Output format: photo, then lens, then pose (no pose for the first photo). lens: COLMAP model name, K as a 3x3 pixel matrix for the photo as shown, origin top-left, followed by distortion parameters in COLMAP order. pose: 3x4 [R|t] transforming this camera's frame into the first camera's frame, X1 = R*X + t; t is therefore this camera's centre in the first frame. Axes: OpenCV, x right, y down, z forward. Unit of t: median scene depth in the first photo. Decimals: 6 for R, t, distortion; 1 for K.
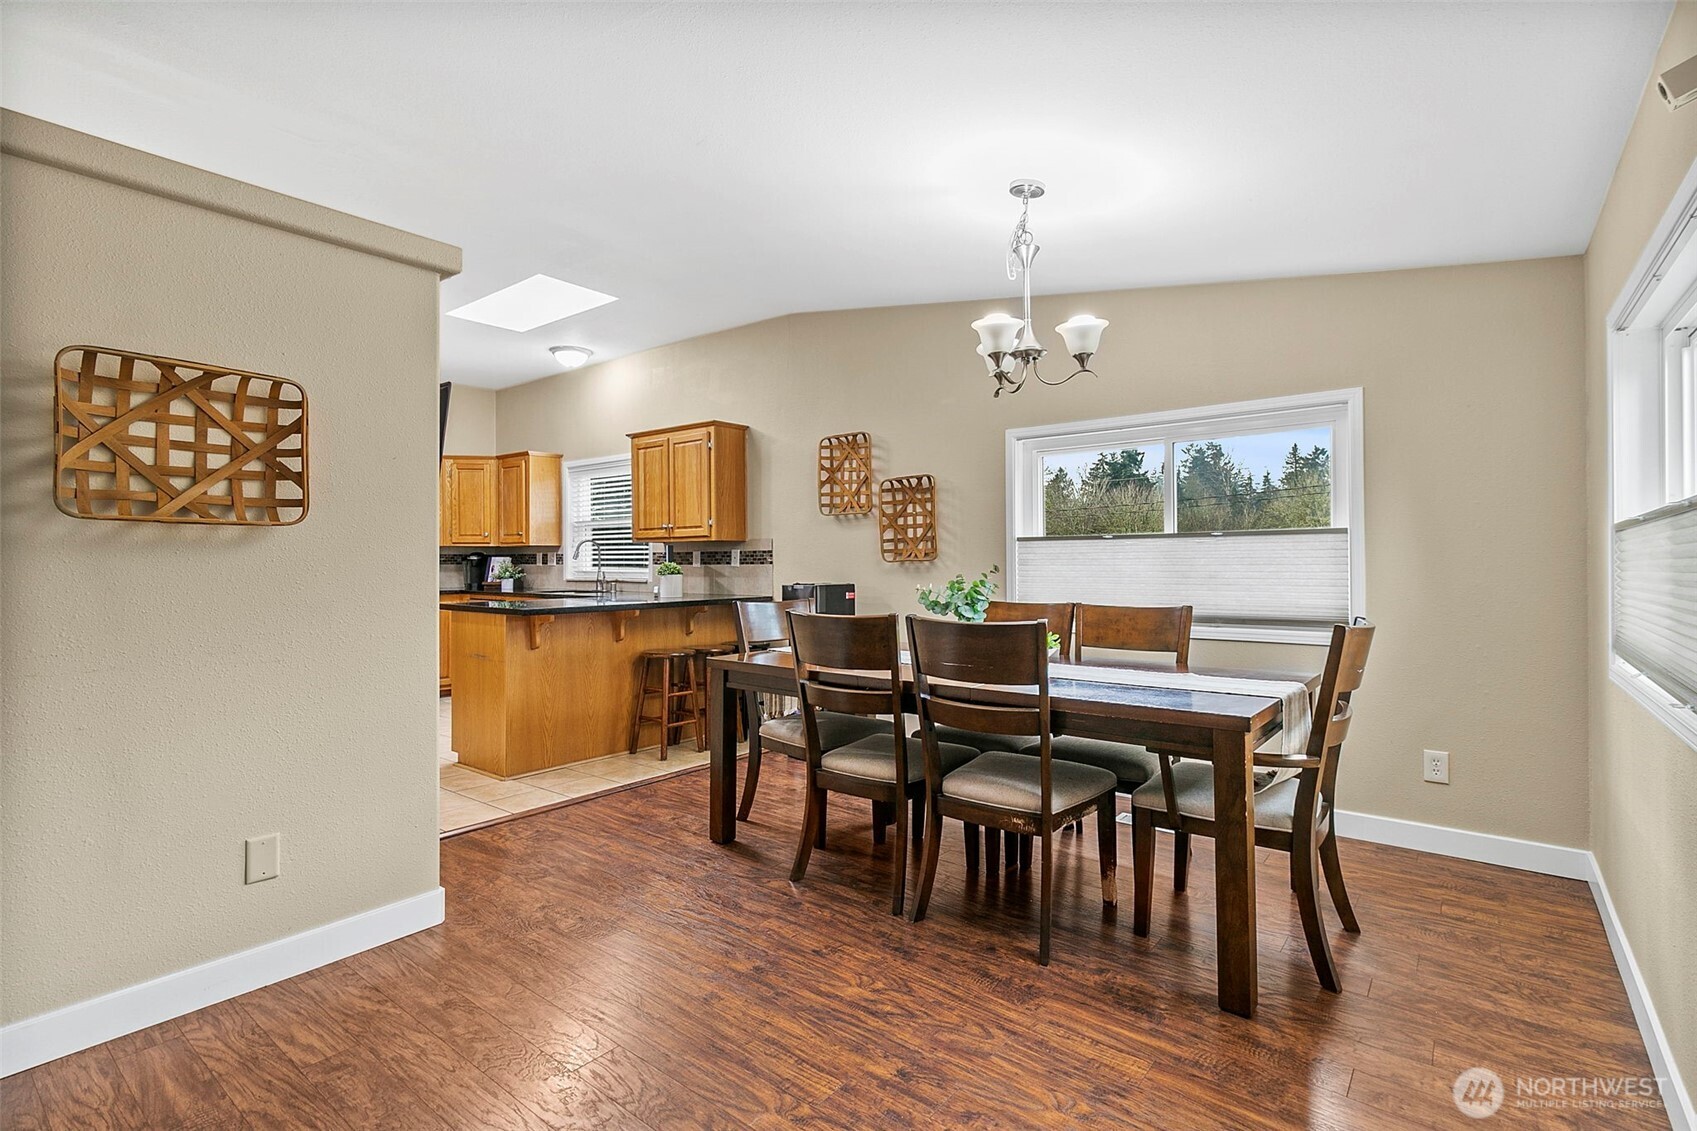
lens RADIAL K [[791.6, 0, 852.4], [0, 791.6, 562.2], [0, 0, 1]] dist [0.004333, -0.001090]
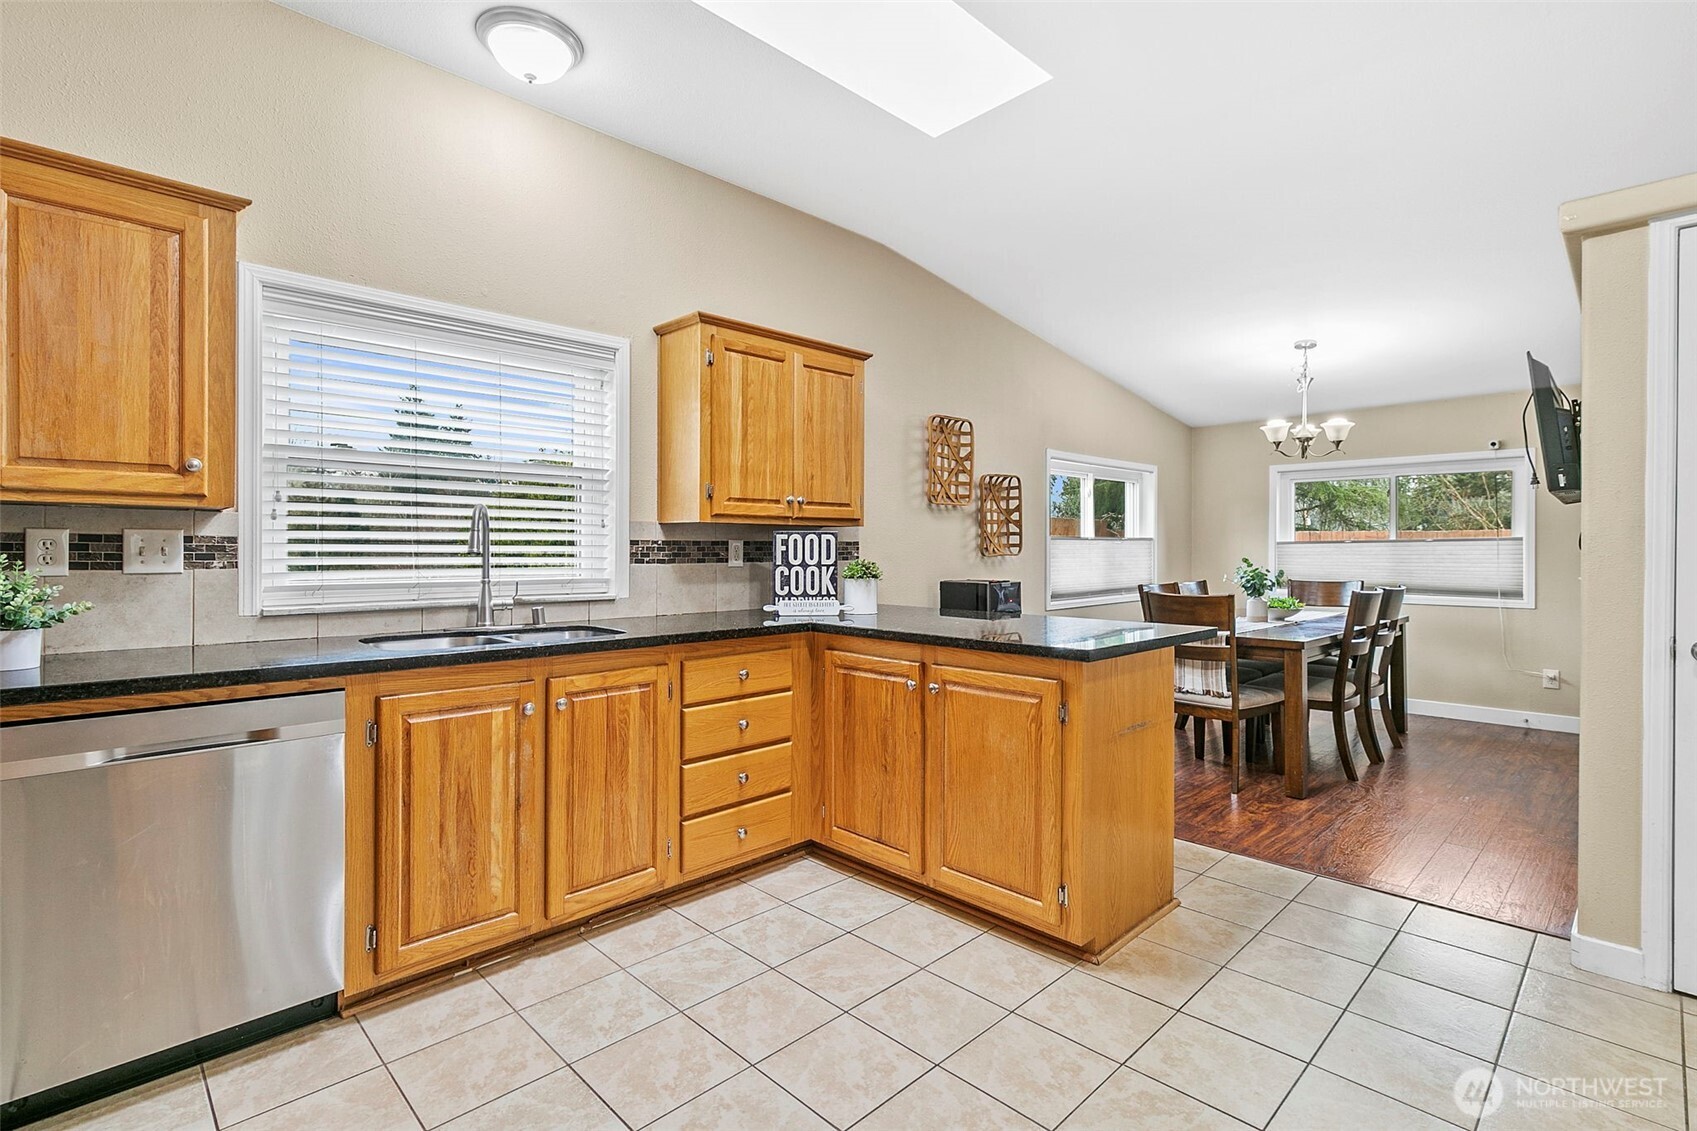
lens RADIAL K [[791.6, 0, 854.4], [0, 791.6, 548.8], [0, 0, 1]] dist [0.004333, -0.001090]
pose [[0.128056, 0.002404, 0.991764, -0.838027], [-0.002063, 0.999996, -0.002158, -0.006475], [-0.991765, -0.001770, 0.128061, 0.891960]]
